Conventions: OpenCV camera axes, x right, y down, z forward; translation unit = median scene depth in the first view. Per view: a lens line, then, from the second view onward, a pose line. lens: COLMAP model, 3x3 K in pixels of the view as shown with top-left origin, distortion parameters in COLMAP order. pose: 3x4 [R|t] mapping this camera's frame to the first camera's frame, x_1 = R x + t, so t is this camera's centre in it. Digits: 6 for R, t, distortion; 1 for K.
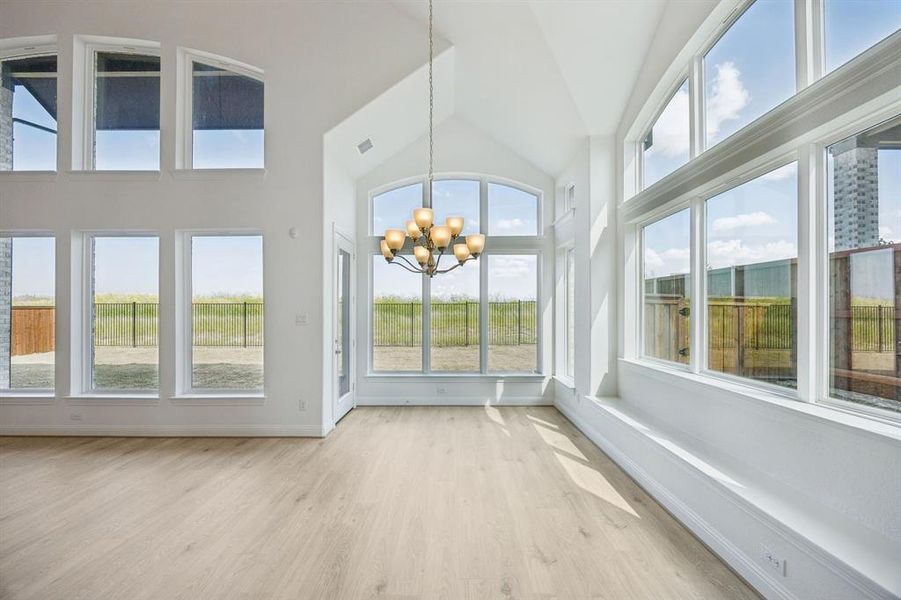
lens RADIAL K [[358.8, 0, 451.3], [0, 358.8, 316.7], [0, 0, 1]] dist [0.002541, 0.000178]
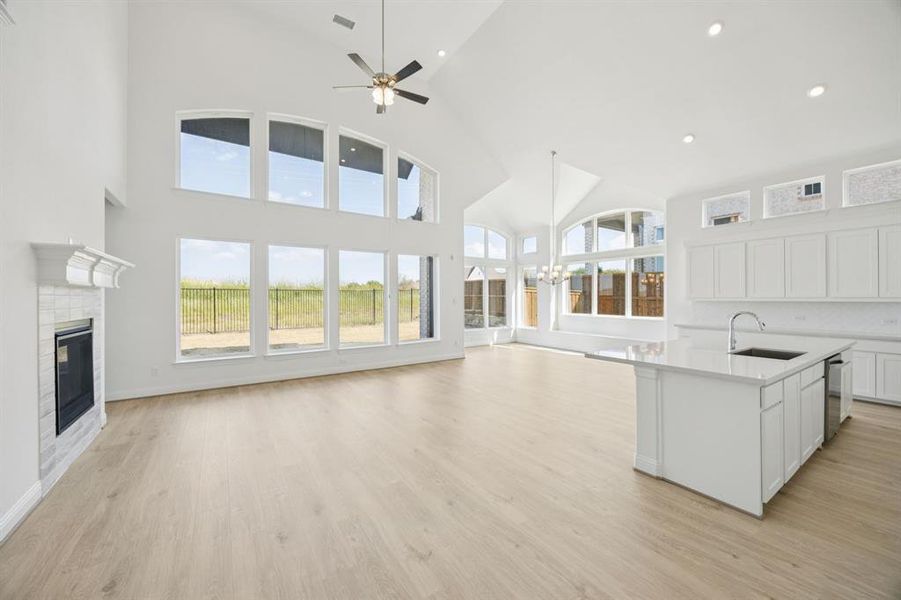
lens RADIAL K [[344.8, 0, 450.5], [0, 344.8, 300.0], [0, 0, 1]] dist [-0.000148, 0.000016]
pose [[0.829766, -0.003164, 0.558102, -1.125332], [0.007023, 0.999964, -0.004774, 0.013587], [-0.558067, 0.007881, 0.829759, -0.437587]]
